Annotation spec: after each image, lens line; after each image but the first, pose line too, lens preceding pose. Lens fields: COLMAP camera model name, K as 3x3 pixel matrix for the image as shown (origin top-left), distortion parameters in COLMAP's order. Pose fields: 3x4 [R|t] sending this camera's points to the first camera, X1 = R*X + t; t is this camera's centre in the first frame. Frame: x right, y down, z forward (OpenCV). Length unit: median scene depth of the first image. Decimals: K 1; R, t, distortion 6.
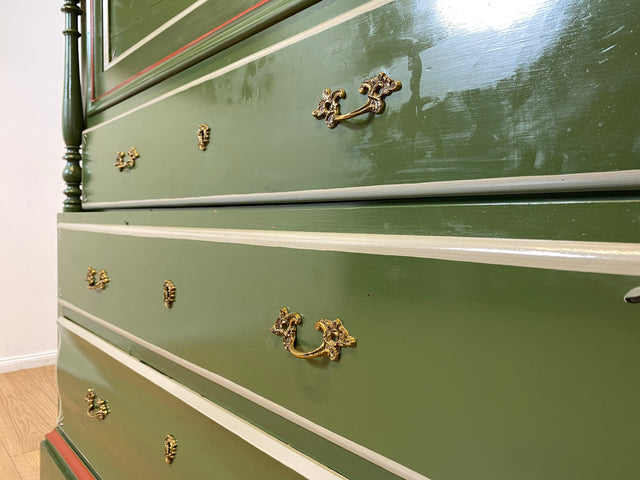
lens RADIAL K [[485.5, 0, 316.5], [0, 485.5, 239.9], [0, 0, 1]] dist [0.020901, -0.015487]
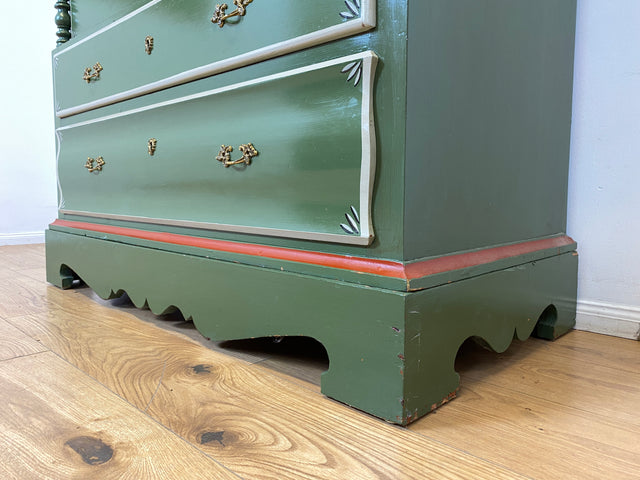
lens RADIAL K [[485.5, 0, 316.8], [0, 485.5, 235.3], [0, 0, 1]] dist [0.020901, -0.015487]
pose [[0.997169, -0.011019, 0.074381, 0.067816], [0.007046, 0.998545, 0.053457, 0.395224], [-0.074862, -0.052781, 0.995796, -0.384757]]
